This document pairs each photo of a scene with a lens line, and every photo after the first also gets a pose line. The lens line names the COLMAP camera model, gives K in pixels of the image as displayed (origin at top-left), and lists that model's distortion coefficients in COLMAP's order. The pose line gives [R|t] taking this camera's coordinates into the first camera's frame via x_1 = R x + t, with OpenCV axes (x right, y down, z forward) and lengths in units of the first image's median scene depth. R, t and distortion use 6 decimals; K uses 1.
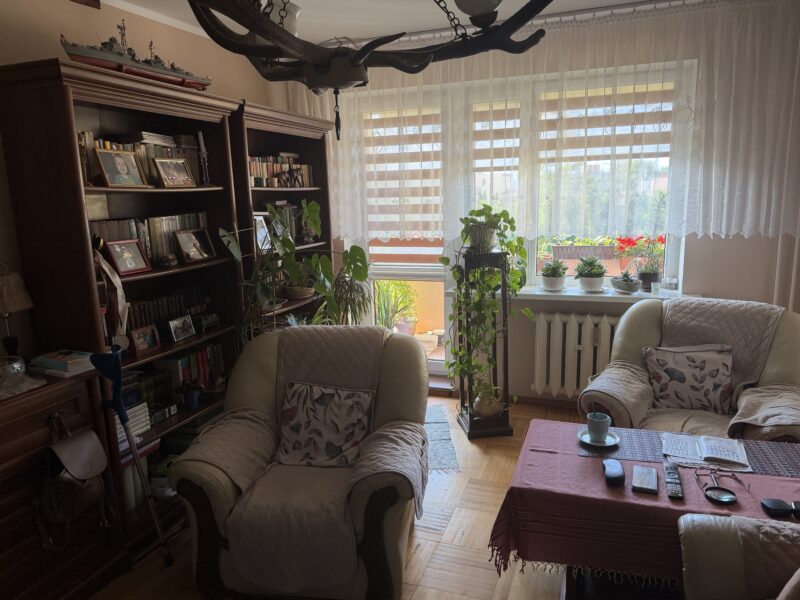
lens RADIAL K [[552.3, 0, 399.7], [0, 552.3, 271.5], [0, 0, 1]] dist [0.091400, -0.141111]
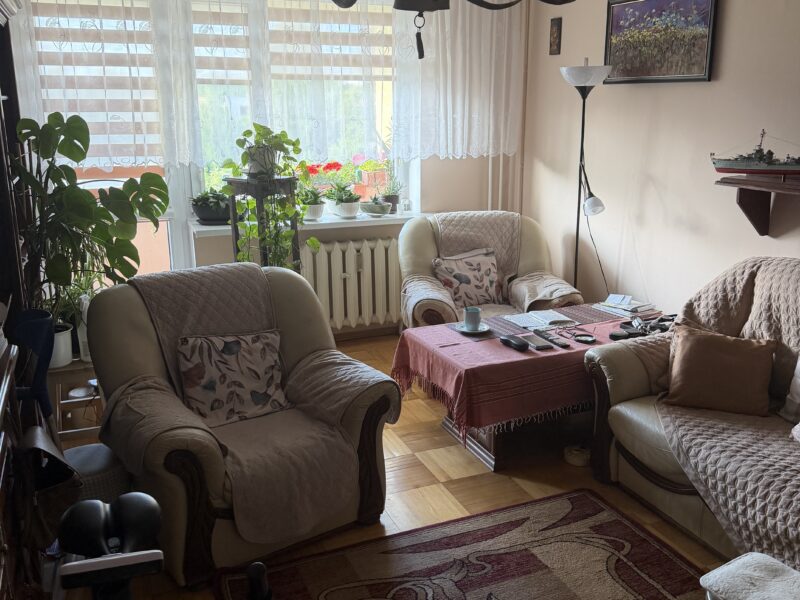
lens RADIAL K [[721.9, 0, 400.0], [0, 721.9, 300.0], [0, 0, 1]] dist [-0.019908, -0.021445]
pose [[0.731910, -0.143349, 0.666152, -0.604954], [0.074413, 0.988589, 0.130976, 0.026772], [-0.677326, -0.046293, 0.734225, 0.006433]]
